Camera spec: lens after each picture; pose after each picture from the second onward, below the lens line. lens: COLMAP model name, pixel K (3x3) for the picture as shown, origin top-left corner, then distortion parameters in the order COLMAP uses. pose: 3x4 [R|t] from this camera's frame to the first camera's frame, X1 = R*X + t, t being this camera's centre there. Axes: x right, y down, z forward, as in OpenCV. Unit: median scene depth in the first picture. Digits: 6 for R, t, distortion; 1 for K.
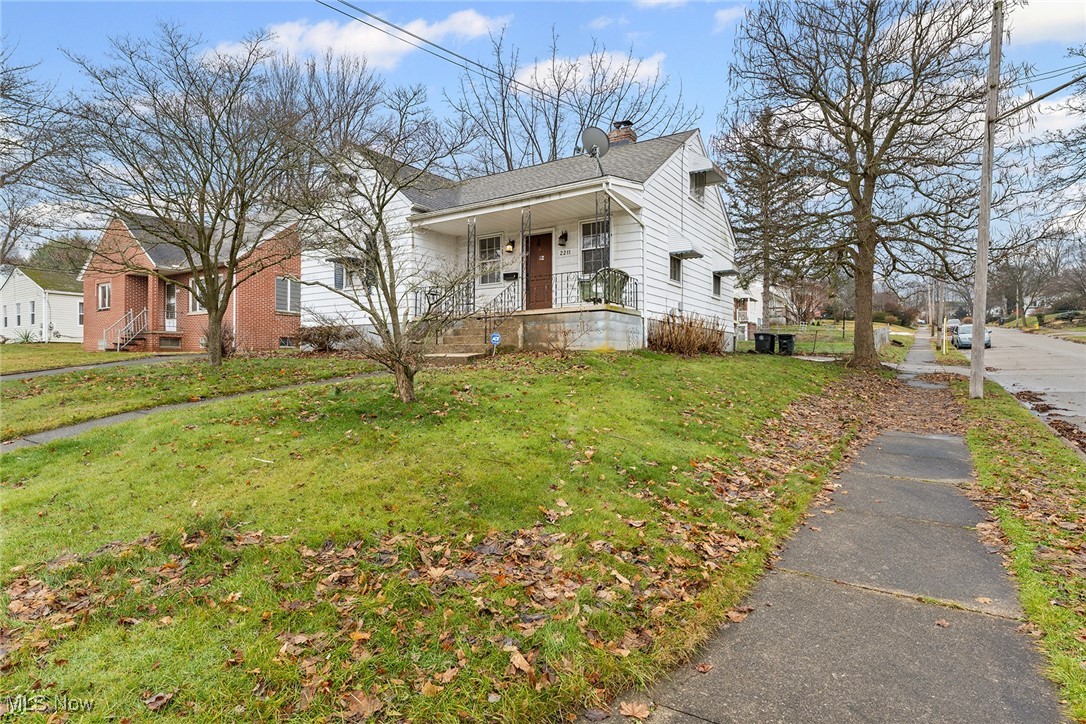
lens RADIAL K [[611.9, 0, 543.0], [0, 611.9, 360.7], [0, 0, 1]] dist [-0.001278, -0.000048]
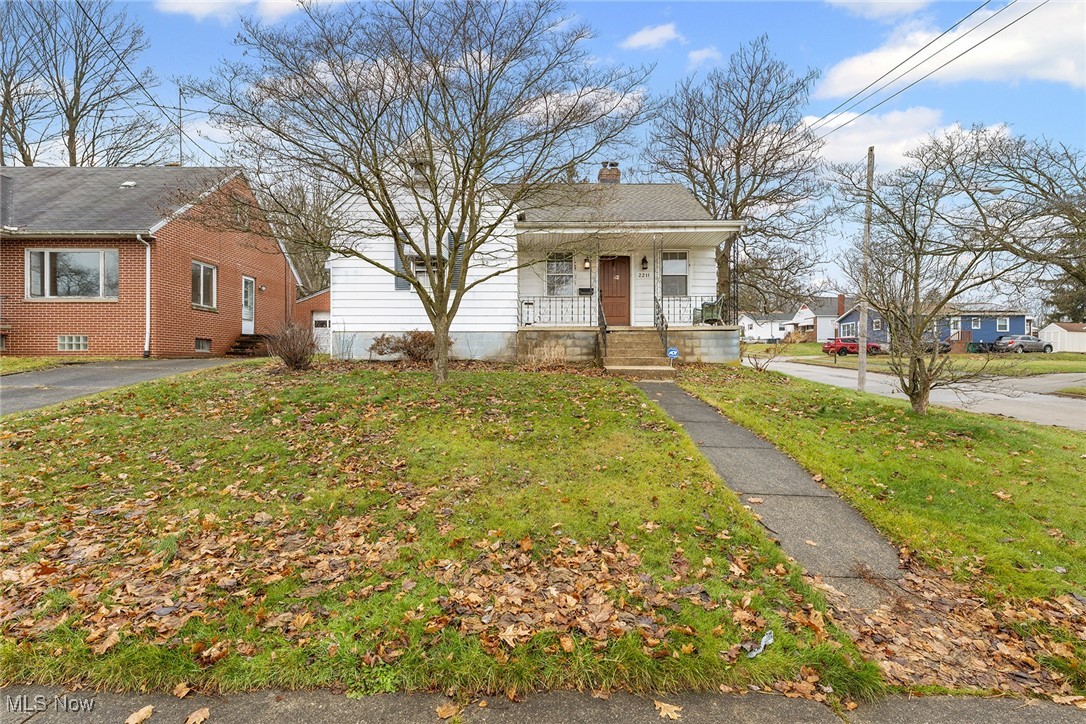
lens RADIAL K [[539.6, 0, 543.0], [0, 539.6, 357.7], [0, 0, 1]] dist [0.003395, 0.000467]
pose [[0.831655, 0.003775, 0.555280, -0.660173], [-0.003766, 0.999992, -0.001158, -0.021065], [-0.555280, -0.001128, 0.831663, 0.265881]]
